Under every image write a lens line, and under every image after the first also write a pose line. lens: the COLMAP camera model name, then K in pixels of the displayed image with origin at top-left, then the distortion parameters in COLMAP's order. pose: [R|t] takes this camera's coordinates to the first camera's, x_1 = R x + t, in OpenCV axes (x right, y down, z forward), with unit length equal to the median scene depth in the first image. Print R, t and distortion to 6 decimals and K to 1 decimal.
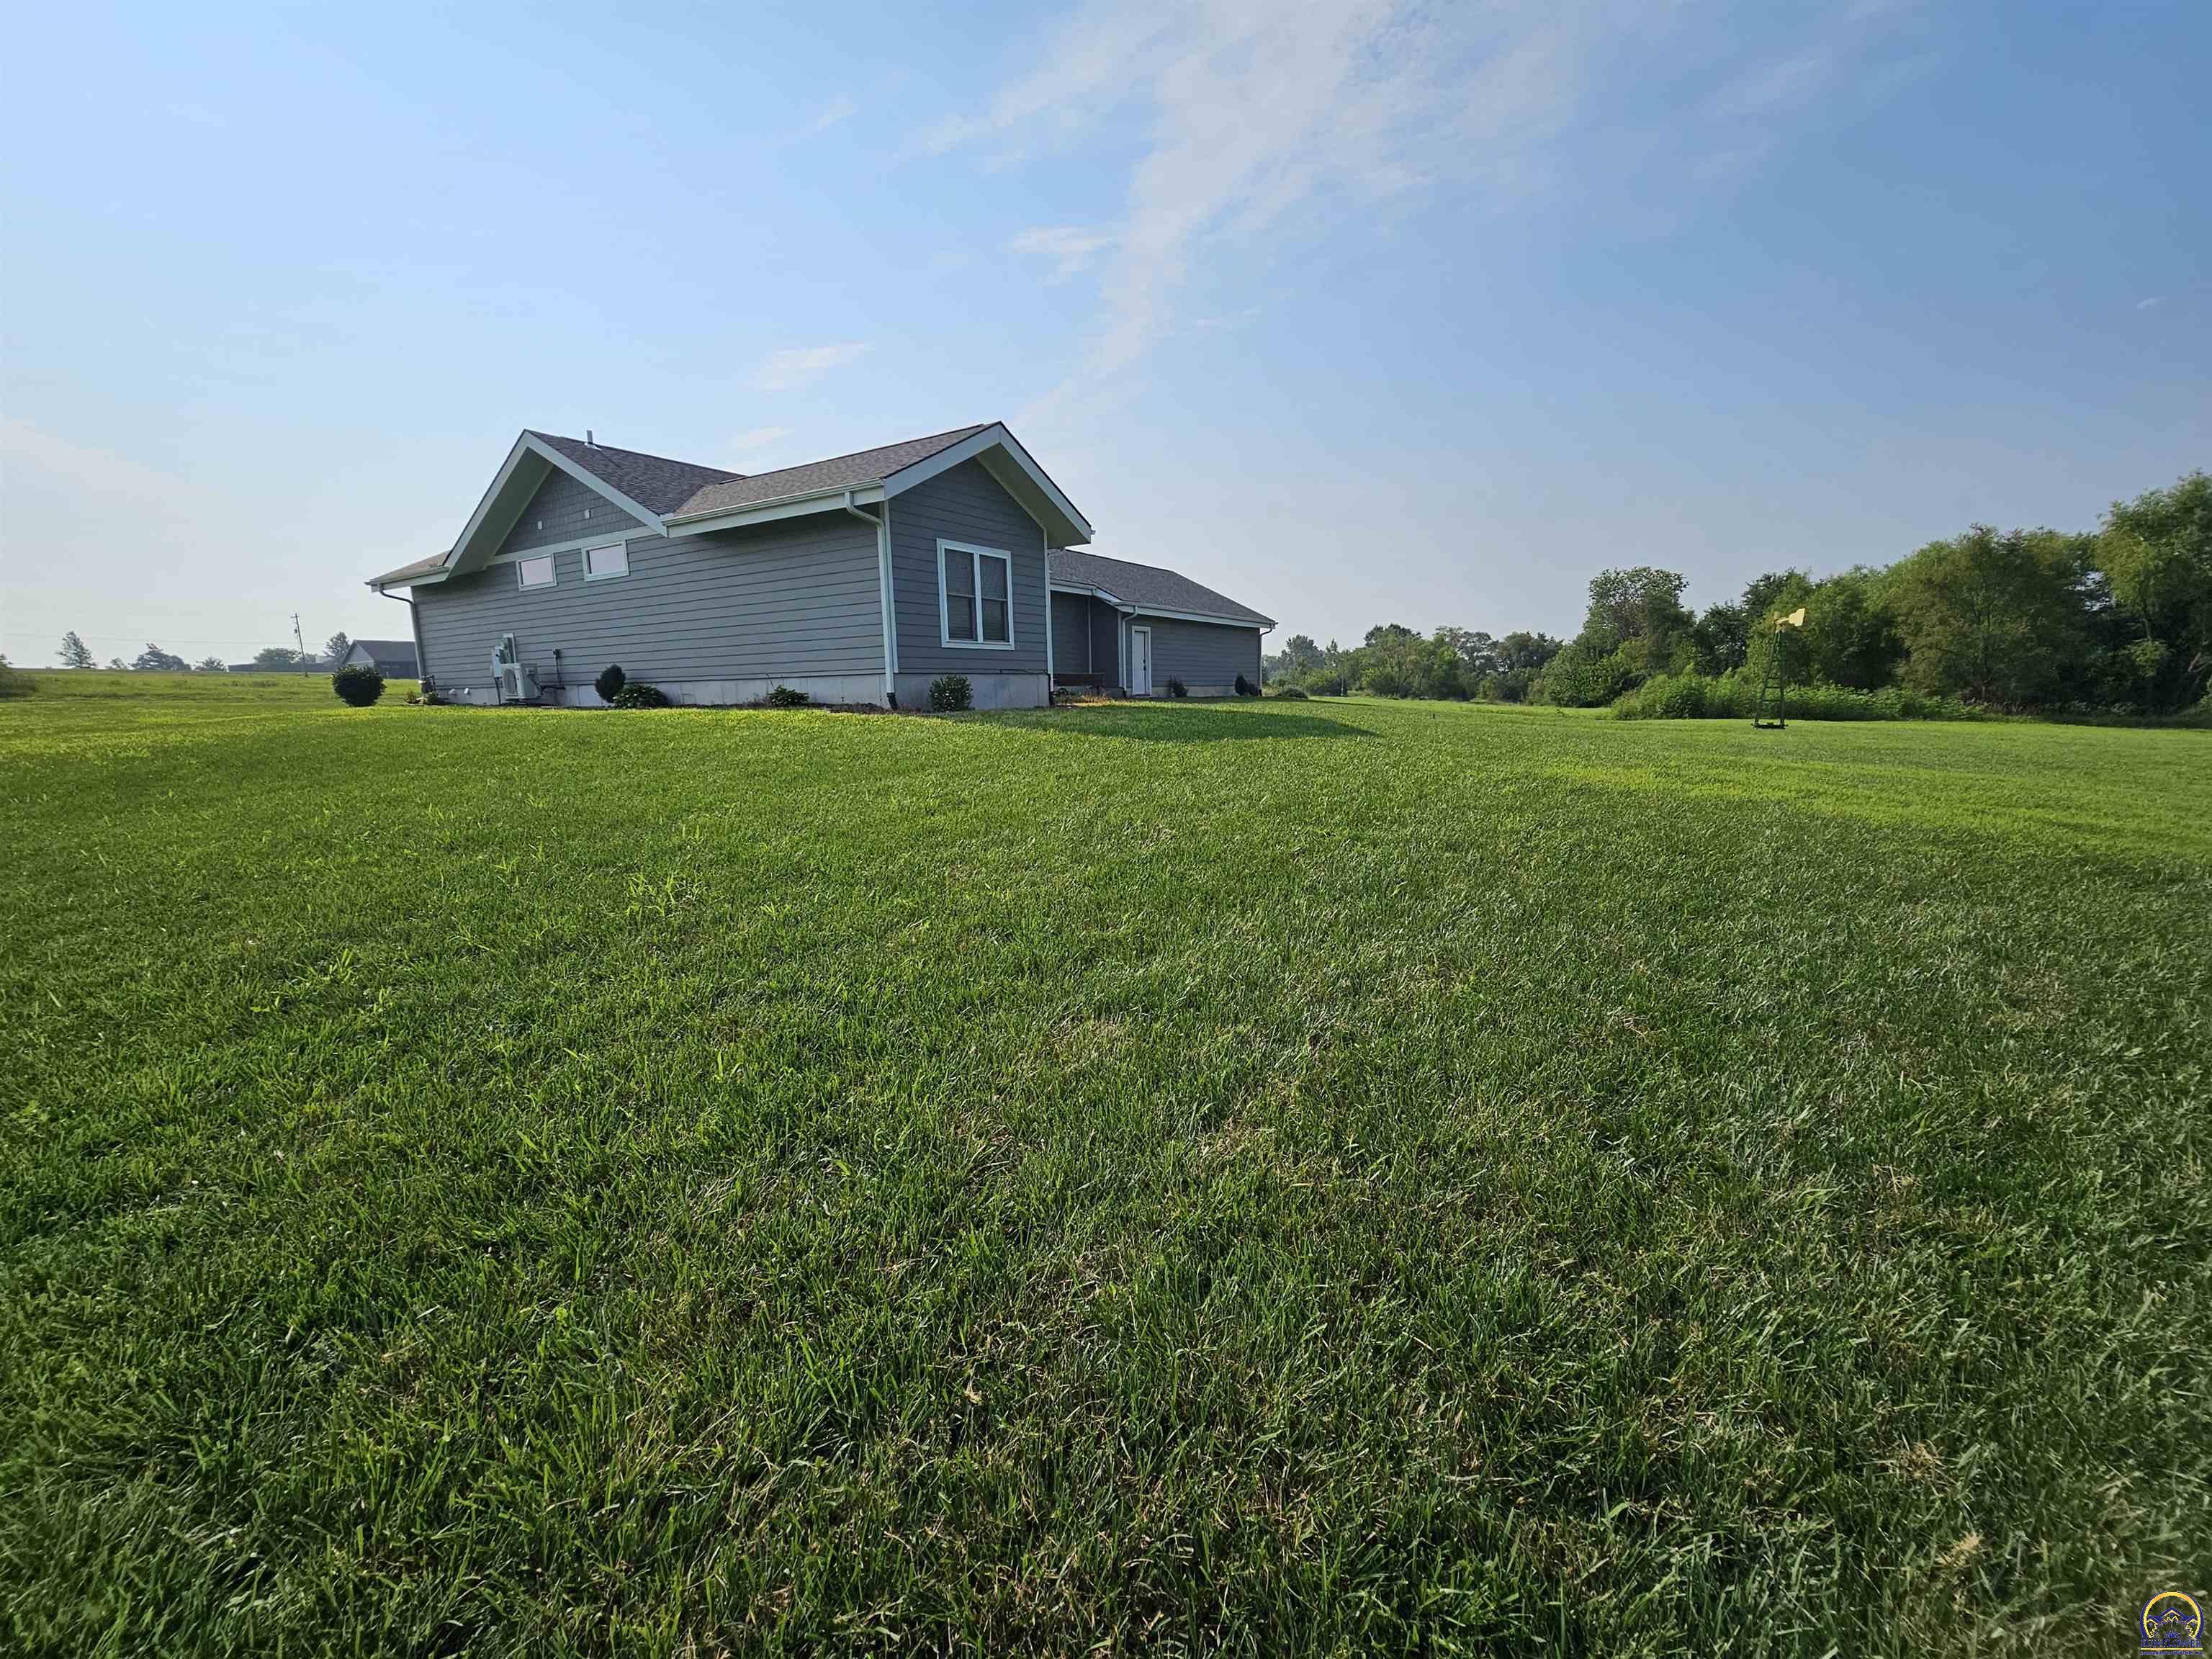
lens RADIAL K [[892.0, 0, 1105.5], [0, 892.0, 830.9], [0, 0, 1]] dist [-0.001189, 0.000056]
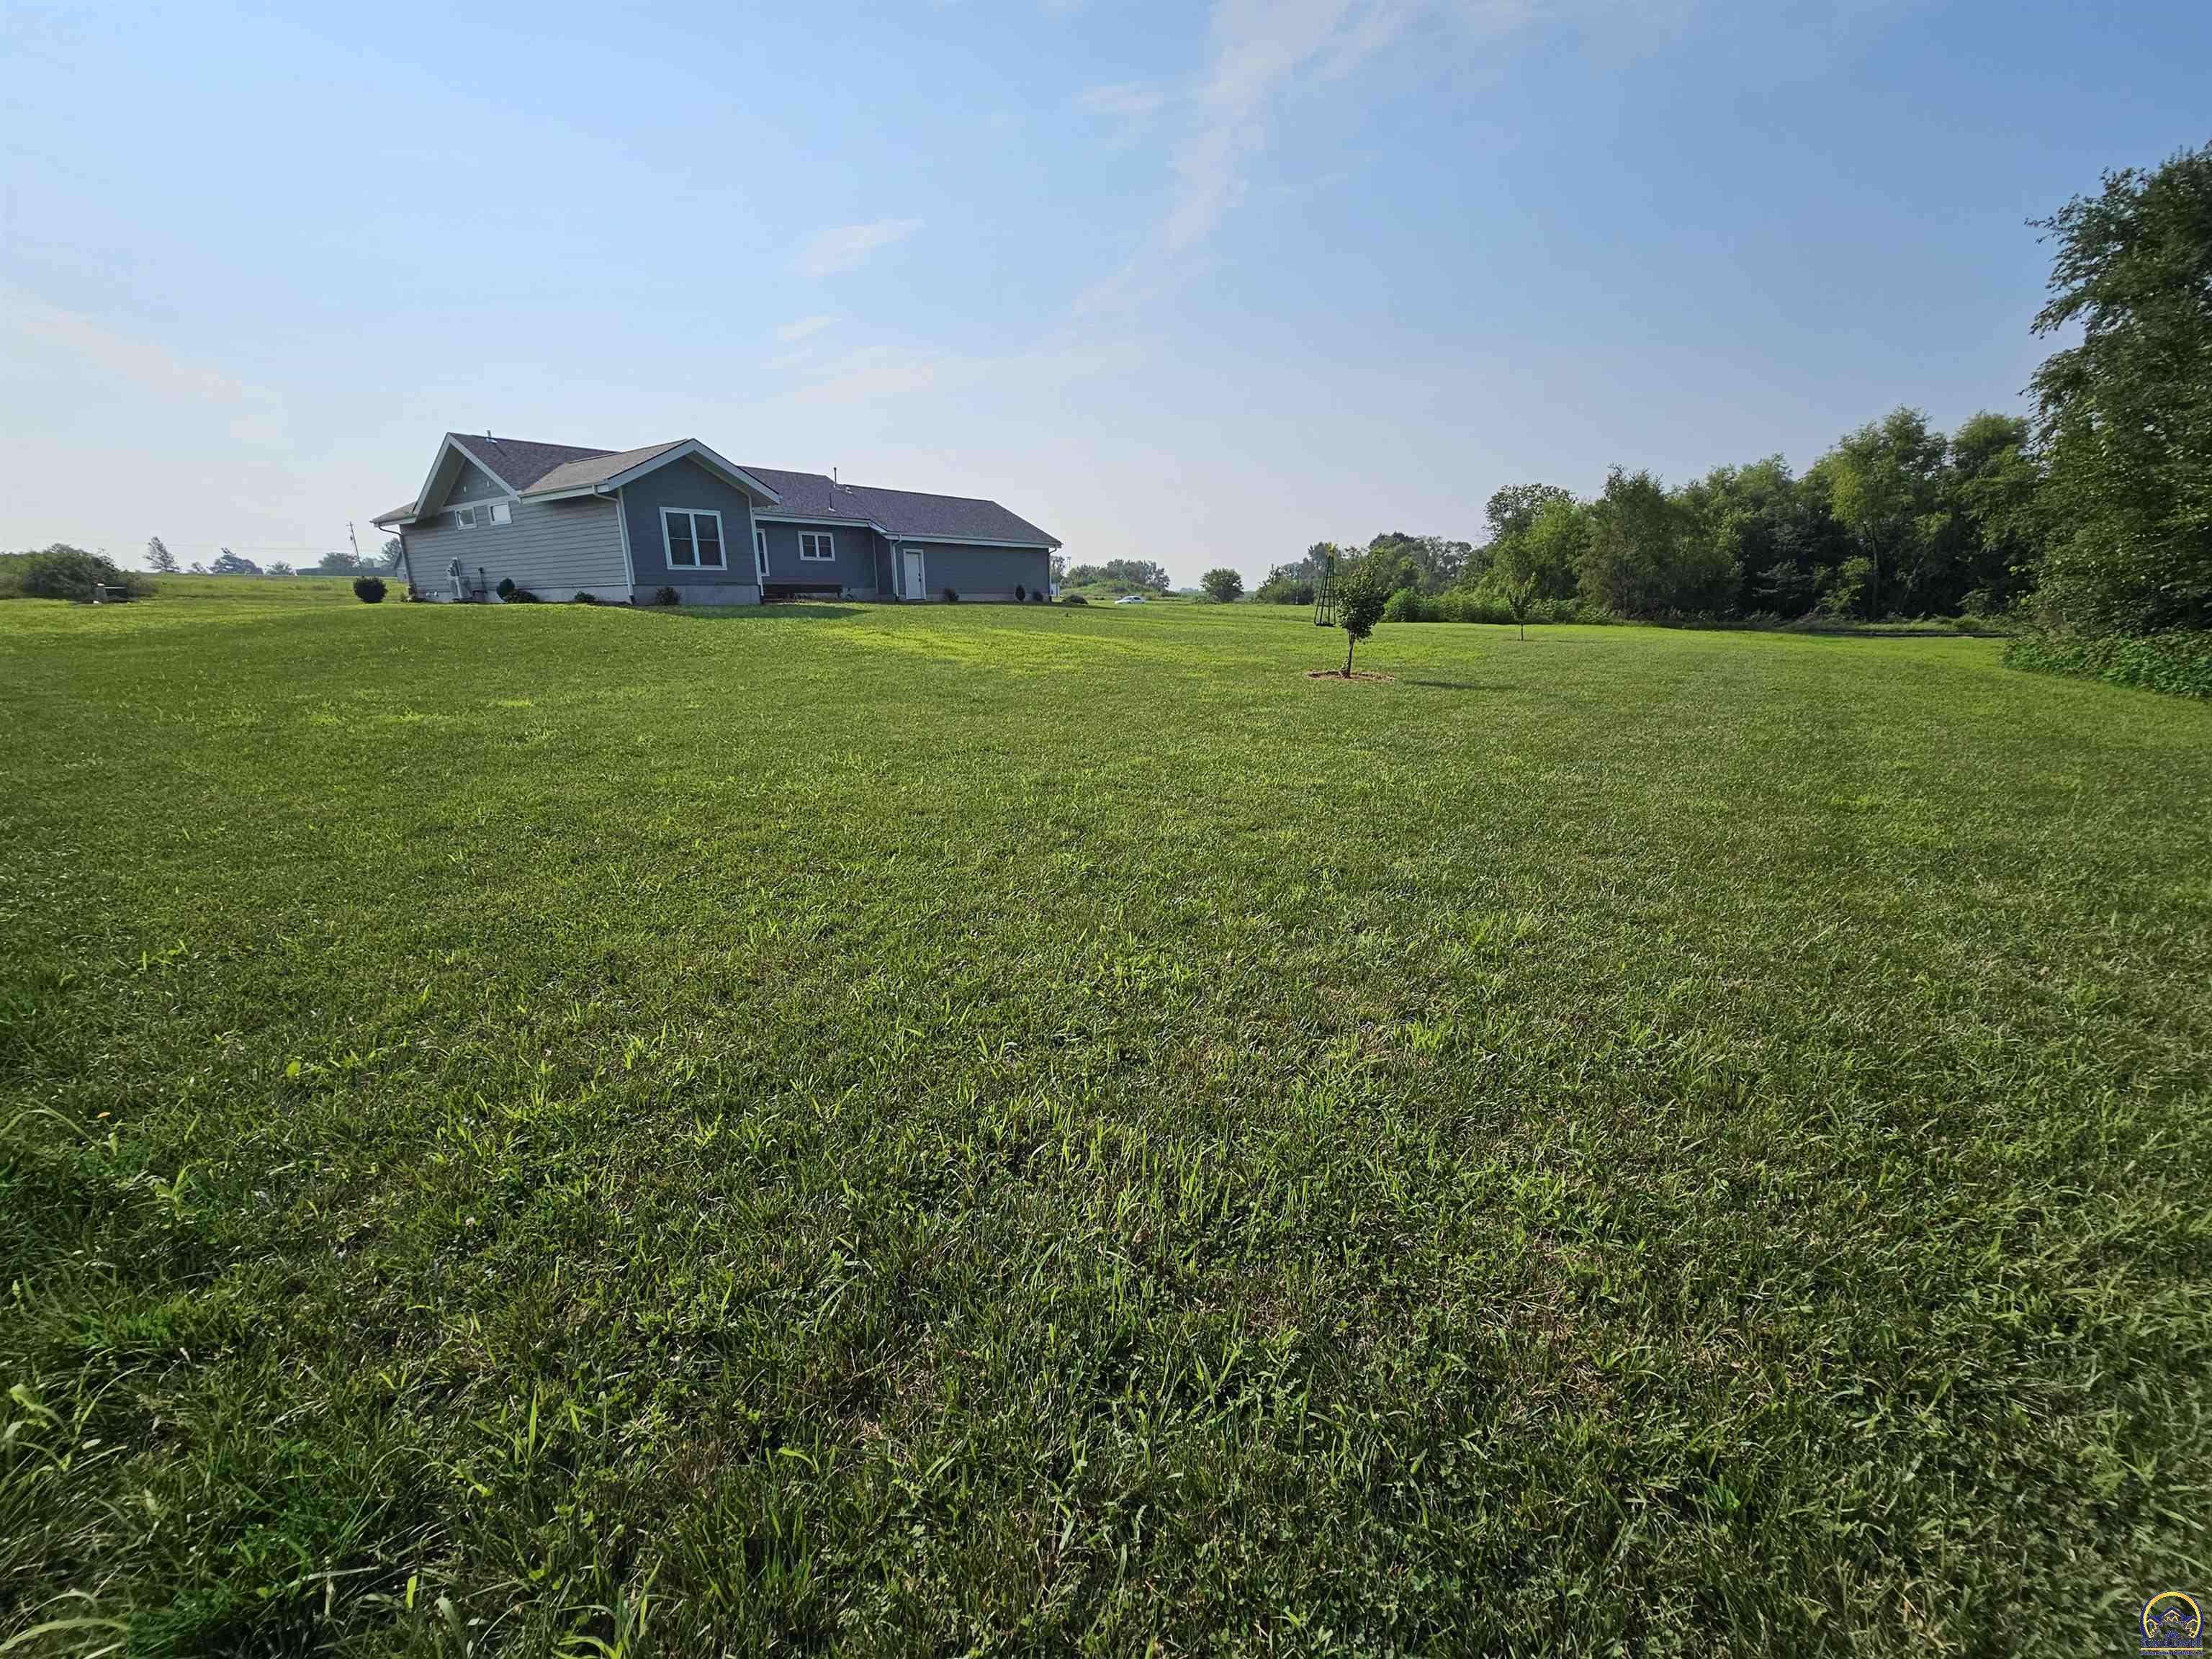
lens RADIAL K [[892.0, 0, 1103.6], [0, 892.0, 836.4], [0, 0, 1]] dist [-0.001189, 0.000056]
pose [[0.998491, 0.019772, -0.051236, 0.533476], [-0.014312, 0.994388, 0.104820, 0.084666], [0.053021, -0.103929, 0.993170, -0.526780]]
